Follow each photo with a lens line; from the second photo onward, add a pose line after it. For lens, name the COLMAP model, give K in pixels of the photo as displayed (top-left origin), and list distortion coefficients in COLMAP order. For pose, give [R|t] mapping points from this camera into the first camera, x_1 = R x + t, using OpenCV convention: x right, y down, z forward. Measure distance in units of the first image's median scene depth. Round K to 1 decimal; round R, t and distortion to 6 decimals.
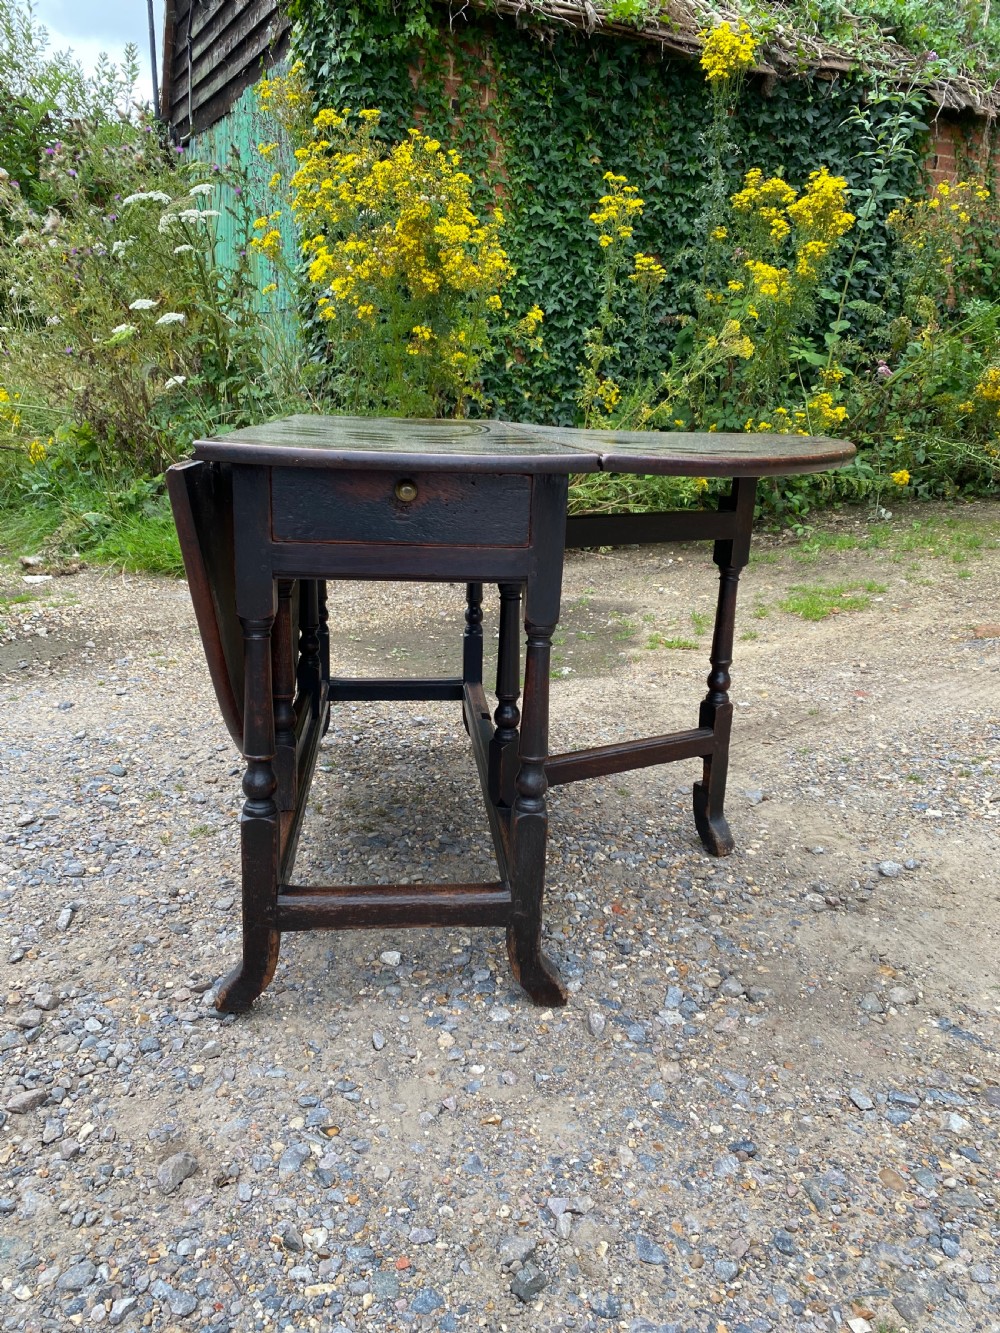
lens RADIAL K [[1029.2, 0, 497.2], [0, 1029.2, 672.8], [0, 0, 1]] dist [0.020620, -0.015650]
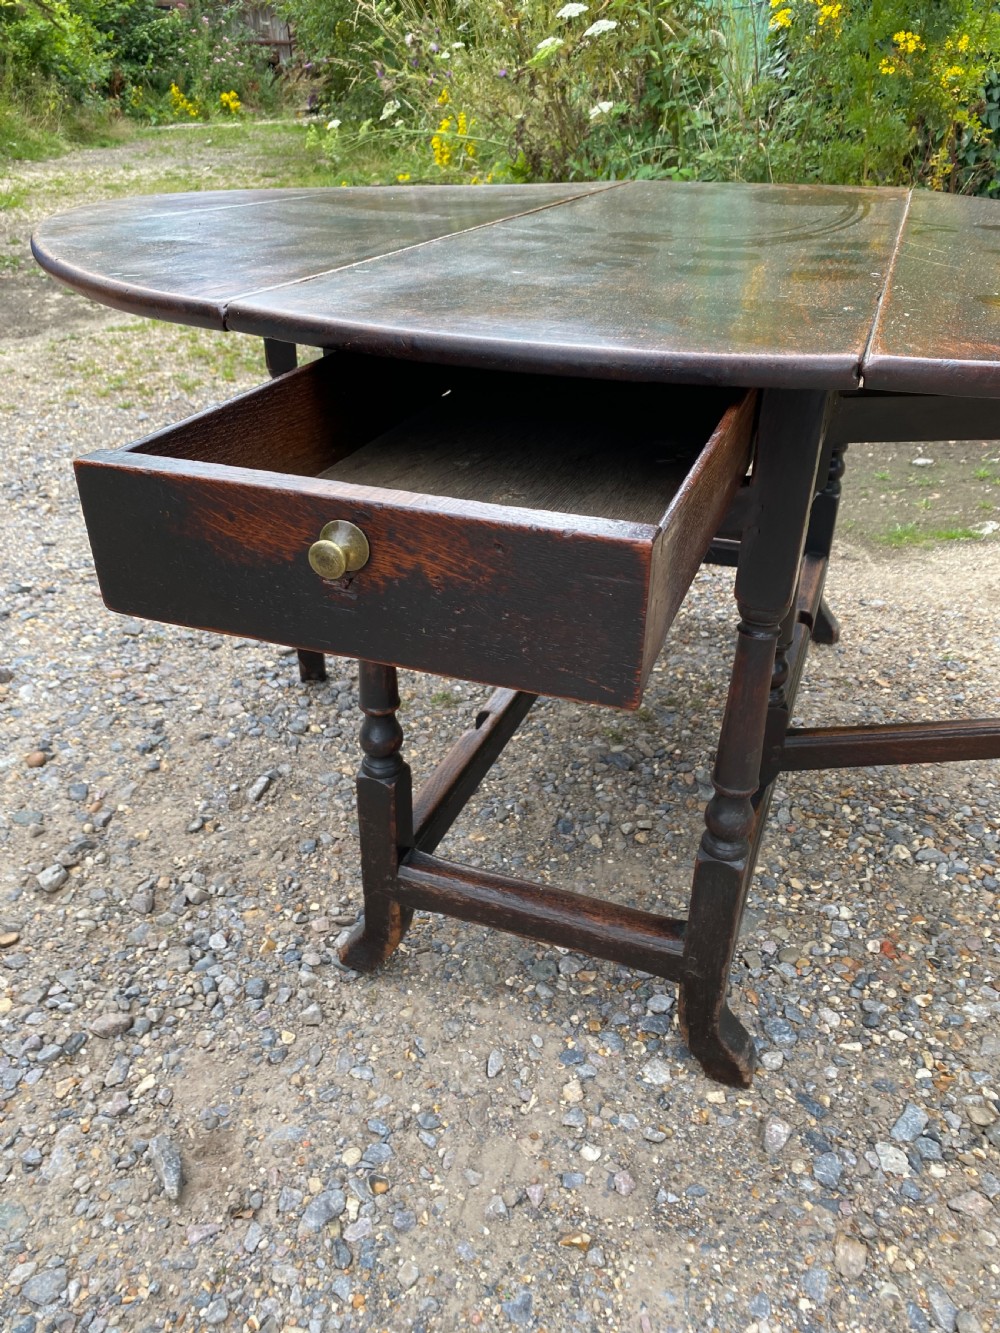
lens RADIAL K [[1029.2, 0, 507.9], [0, 1029.2, 675.4], [0, 0, 1]] dist [0.020620, -0.015650]
pose [[0.900867, 0.195870, -0.387393, 0.114481], [-0.095977, 0.960202, 0.262299, -0.115284], [0.423352, -0.199115, 0.883813, 0.267304]]
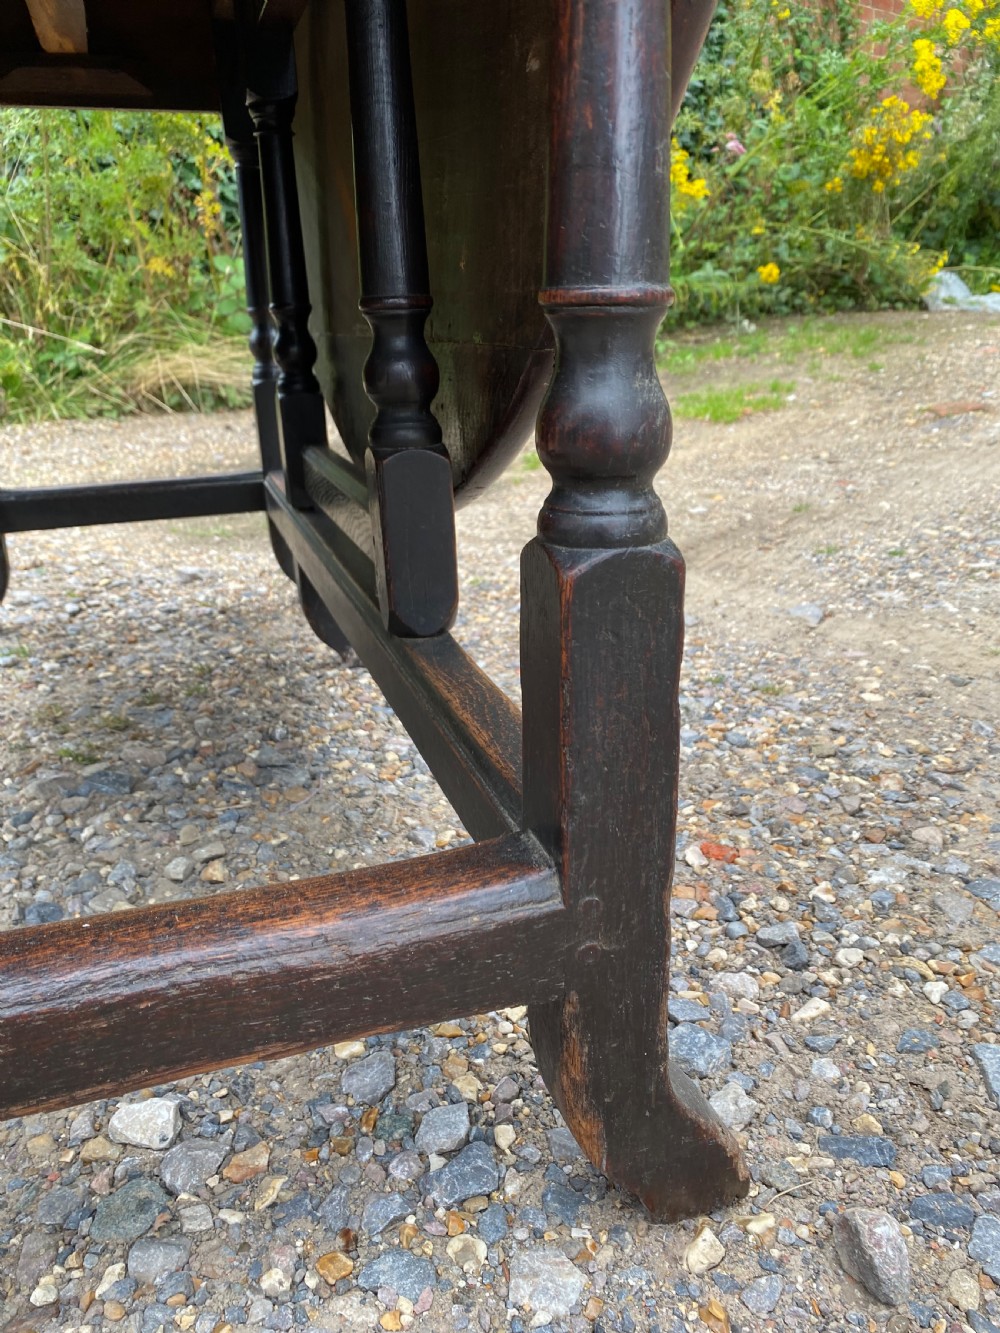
lens RADIAL K [[1029.2, 0, 523.5], [0, 1029.2, 671.8], [0, 0, 1]] dist [0.020620, -0.015650]
pose [[0.970590, -0.125598, 0.205379, -0.033426], [0.111502, 0.990629, 0.078872, 0.111168], [-0.213361, -0.053652, 0.975499, 0.585999]]
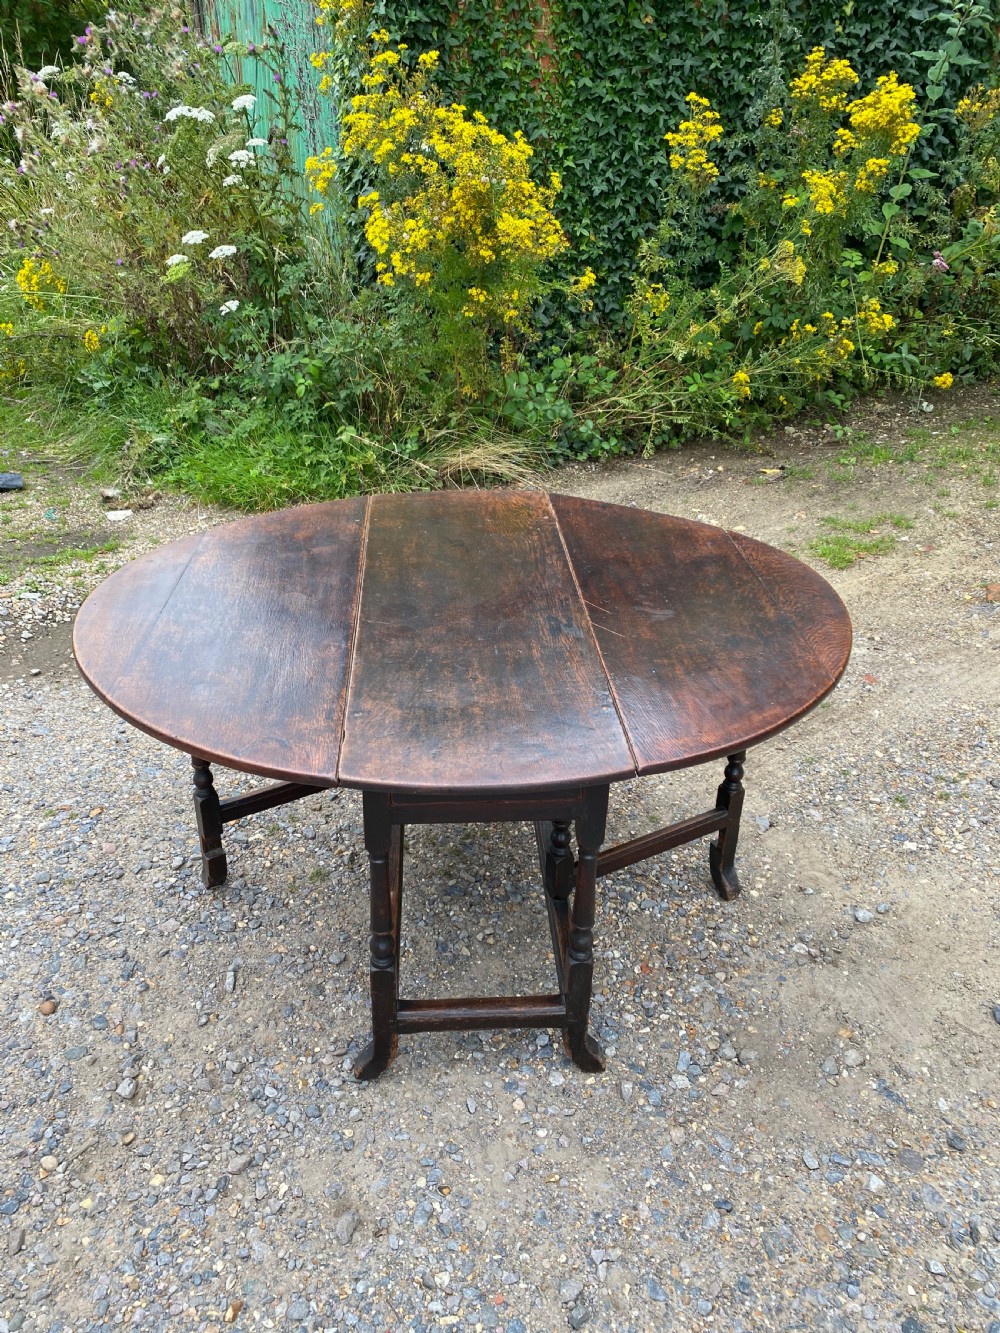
lens RADIAL K [[1029.2, 0, 497.3], [0, 1029.2, 677.9], [0, 0, 1]] dist [0.020620, -0.015650]
pose [[0.999312, 0.000004, -0.037095, -0.020453], [0.009018, 0.969977, 0.243028, -0.425903], [0.035983, -0.243195, 0.969310, -0.174899]]
